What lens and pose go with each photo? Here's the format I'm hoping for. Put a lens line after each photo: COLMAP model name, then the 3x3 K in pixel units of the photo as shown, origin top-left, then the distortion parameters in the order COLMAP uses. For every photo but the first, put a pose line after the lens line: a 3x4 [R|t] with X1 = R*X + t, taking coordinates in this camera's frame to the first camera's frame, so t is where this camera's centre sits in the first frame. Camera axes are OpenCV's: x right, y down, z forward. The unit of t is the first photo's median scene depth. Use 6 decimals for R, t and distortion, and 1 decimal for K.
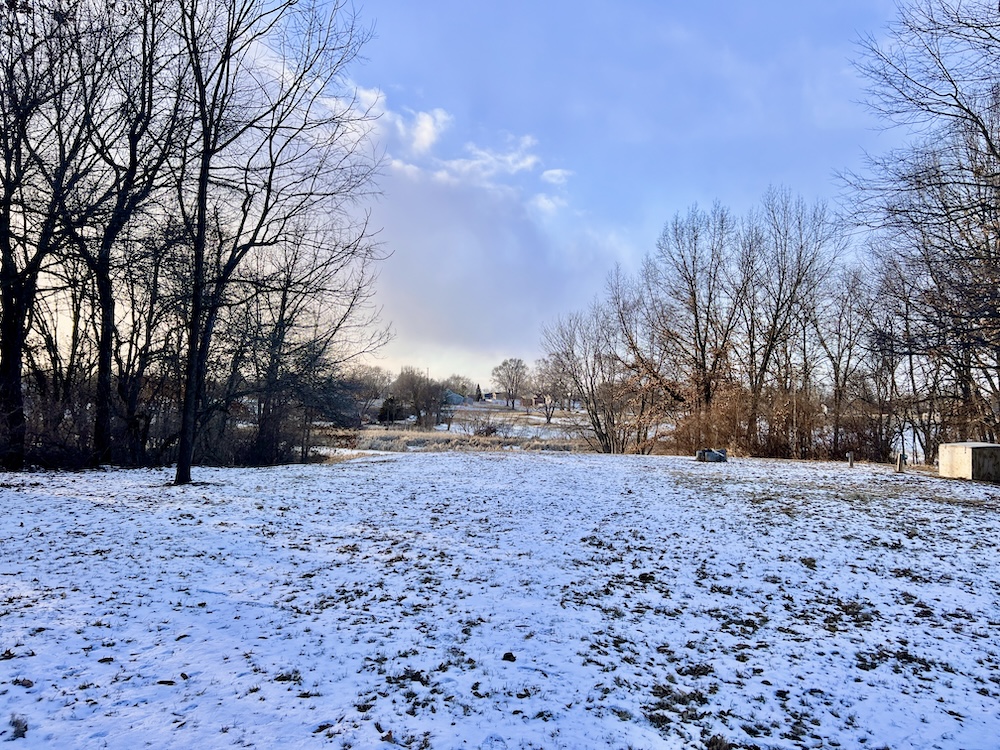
lens RADIAL K [[755.0, 0, 502.9], [0, 755.0, 373.0], [0, 0, 1]] dist [0.034908, -0.010016]
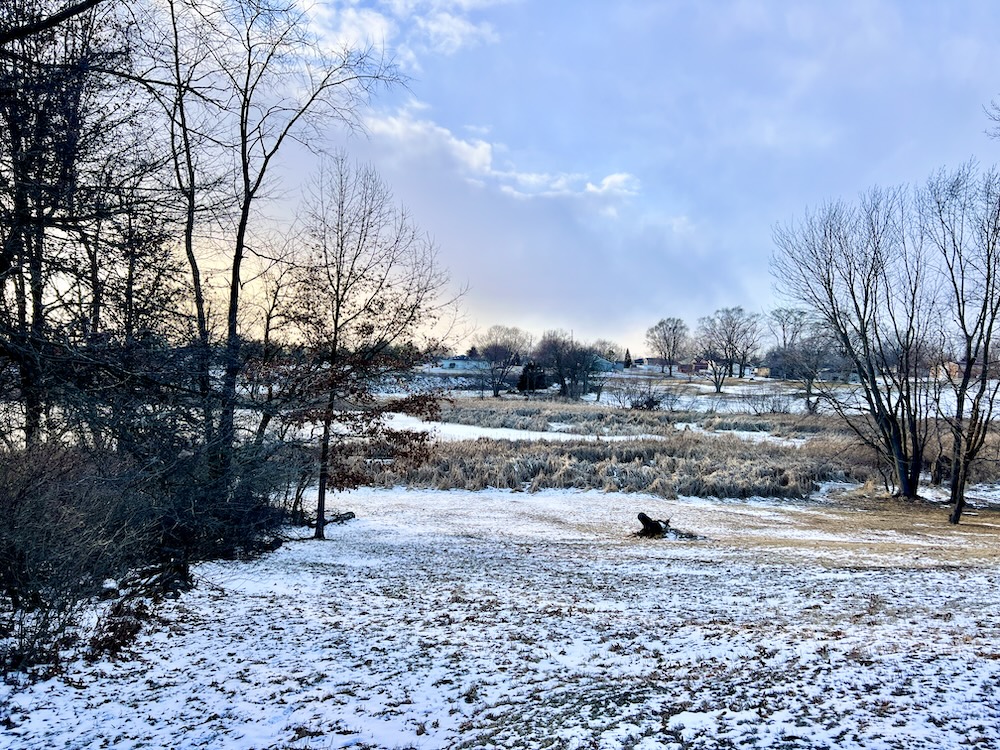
lens RADIAL K [[758.4, 0, 500.4], [0, 758.4, 374.5], [0, 0, 1]] dist [0.001537, 0.001865]
pose [[0.981580, -0.004065, -0.191011, -0.015348], [0.012589, 0.998977, 0.043429, 0.006819], [0.190639, -0.045033, 0.980627, 0.130410]]
